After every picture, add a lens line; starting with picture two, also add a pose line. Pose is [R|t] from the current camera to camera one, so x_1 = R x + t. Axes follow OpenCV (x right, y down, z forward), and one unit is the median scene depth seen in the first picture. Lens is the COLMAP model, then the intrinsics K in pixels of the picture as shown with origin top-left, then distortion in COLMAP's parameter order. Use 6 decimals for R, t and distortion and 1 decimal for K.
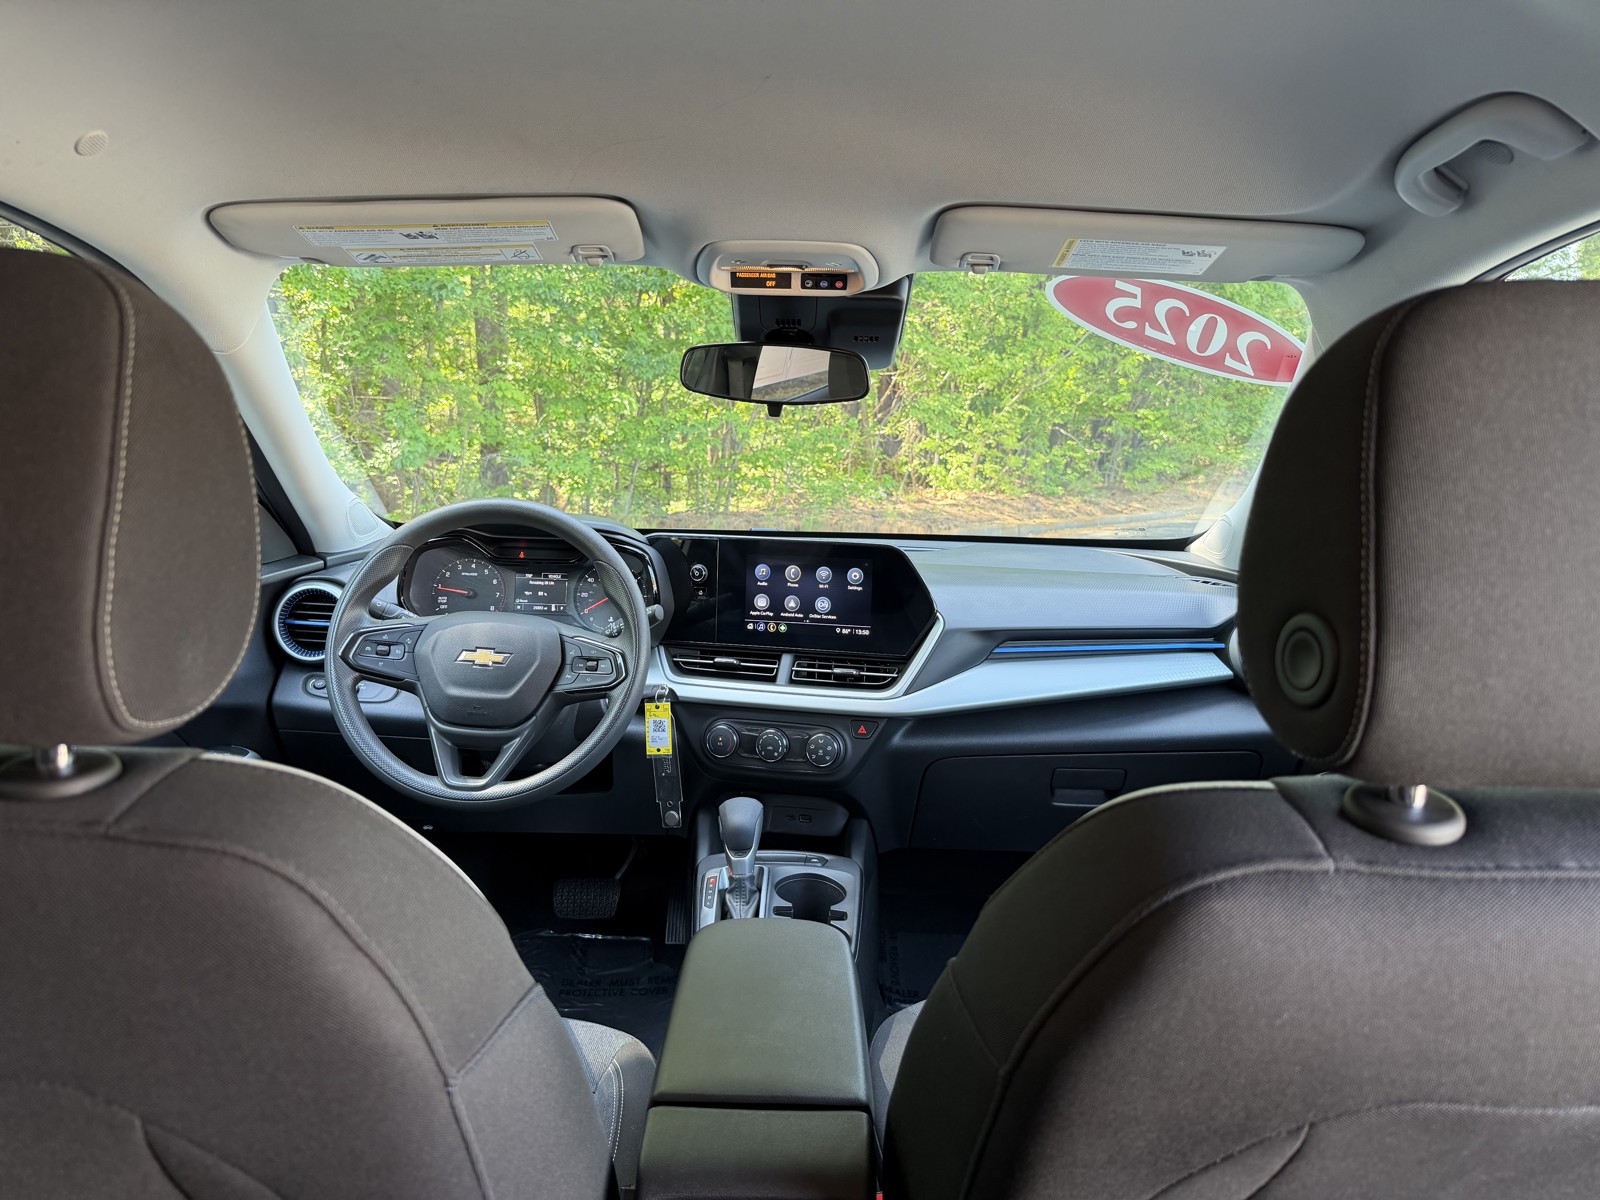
lens RADIAL K [[1119.1, 0, 794.7], [0, 1119.1, 605.2], [0, 0, 1]] dist [0.127618, -0.237472]
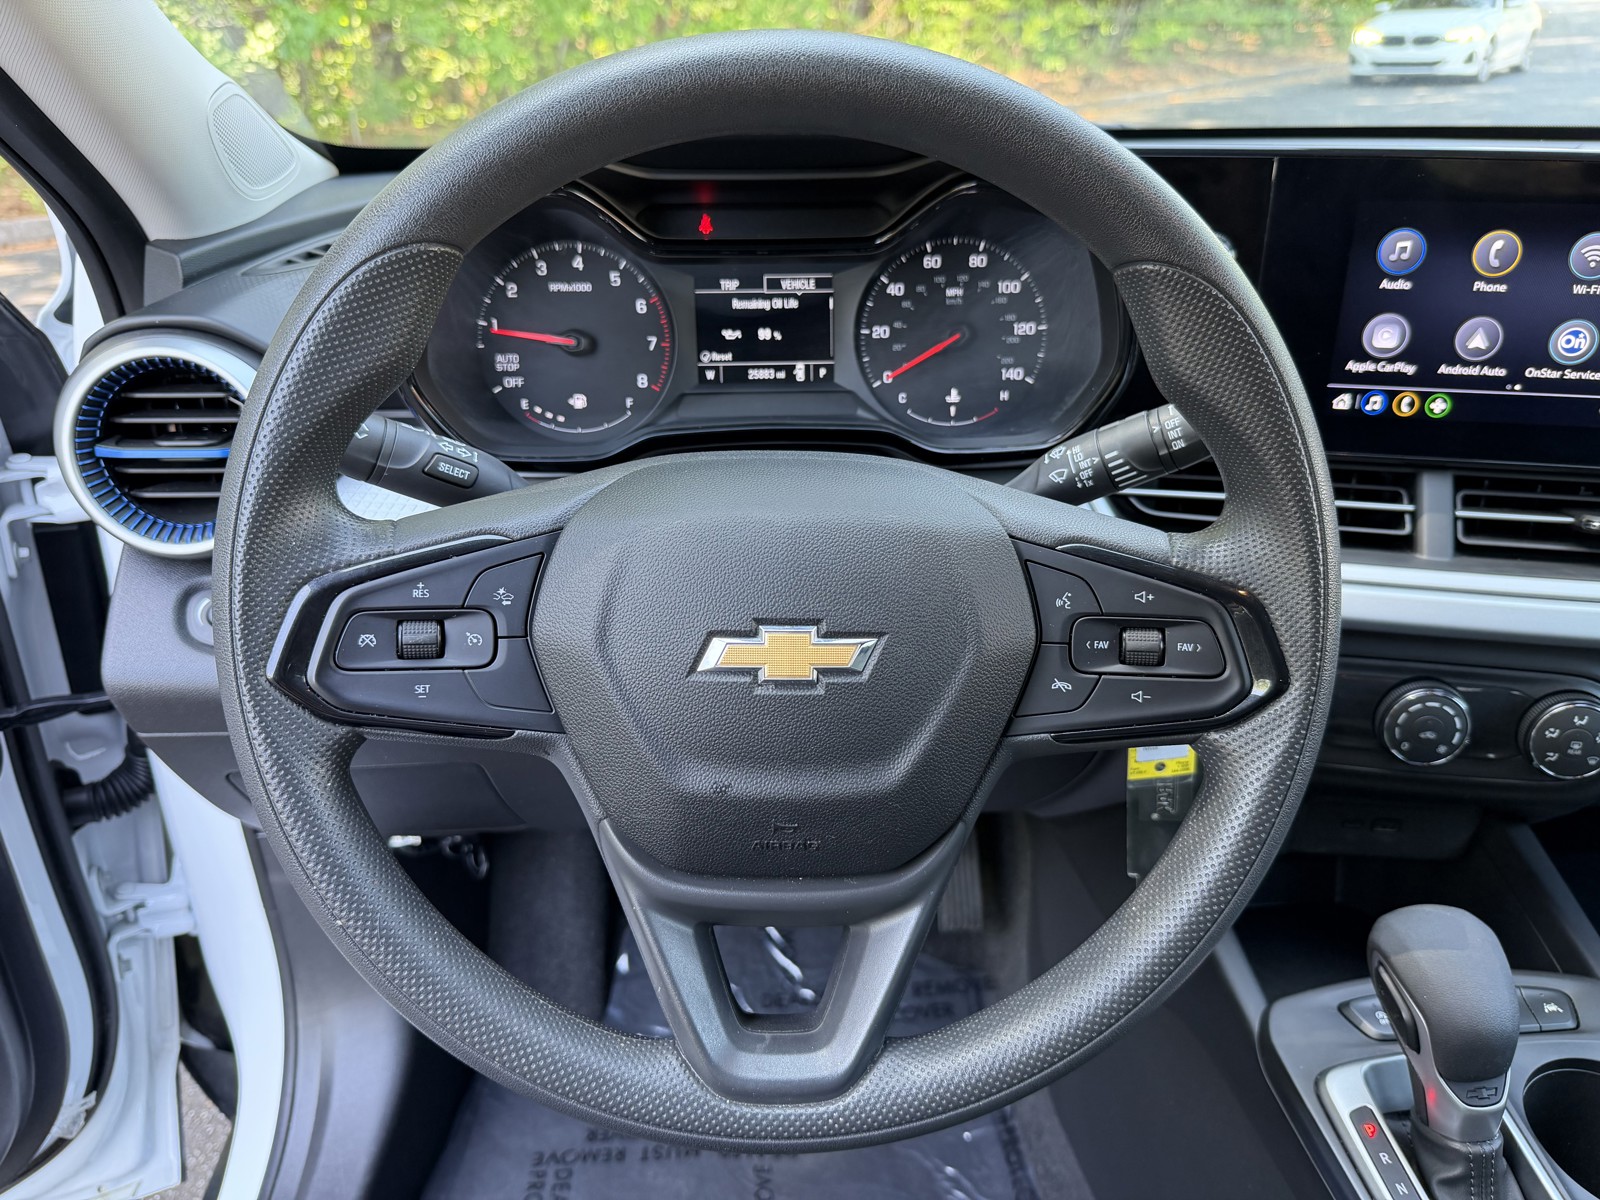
lens RADIAL K [[1141.9, 0, 804.6], [0, 1141.9, 613.0], [0, 0, 1]] dist [0.060289, -0.103414]
pose [[0.997542, -0.055968, 0.042169, -0.244796], [0.039095, 0.943889, 0.327941, -0.049349], [-0.058157, -0.325486, 0.943757, 0.637394]]
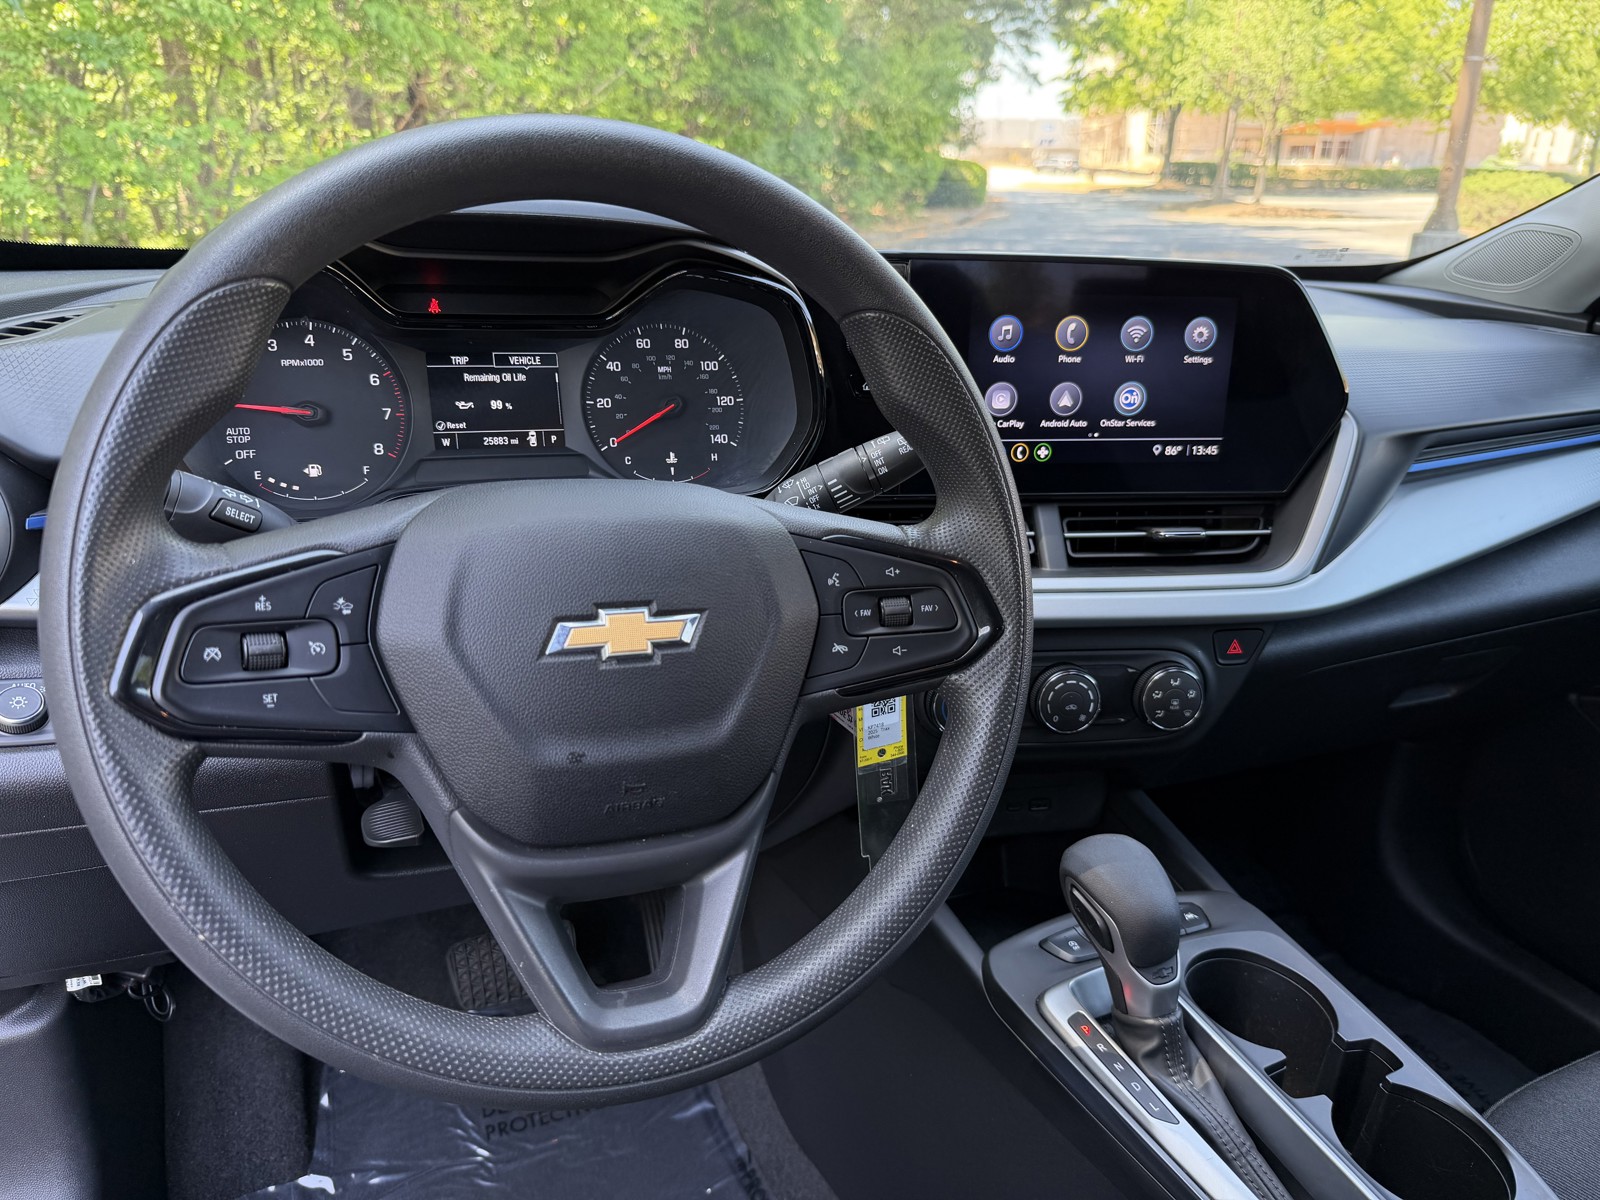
lens RADIAL K [[1127.9, 0, 794.7], [0, 1127.9, 615.5], [0, 0, 1]] dist [0.127299, -0.242602]
pose [[0.918579, -0.123856, 0.375329, -0.304788], [0.038776, 0.973290, 0.226279, -0.026462], [-0.393330, -0.193301, 0.898847, 0.598858]]
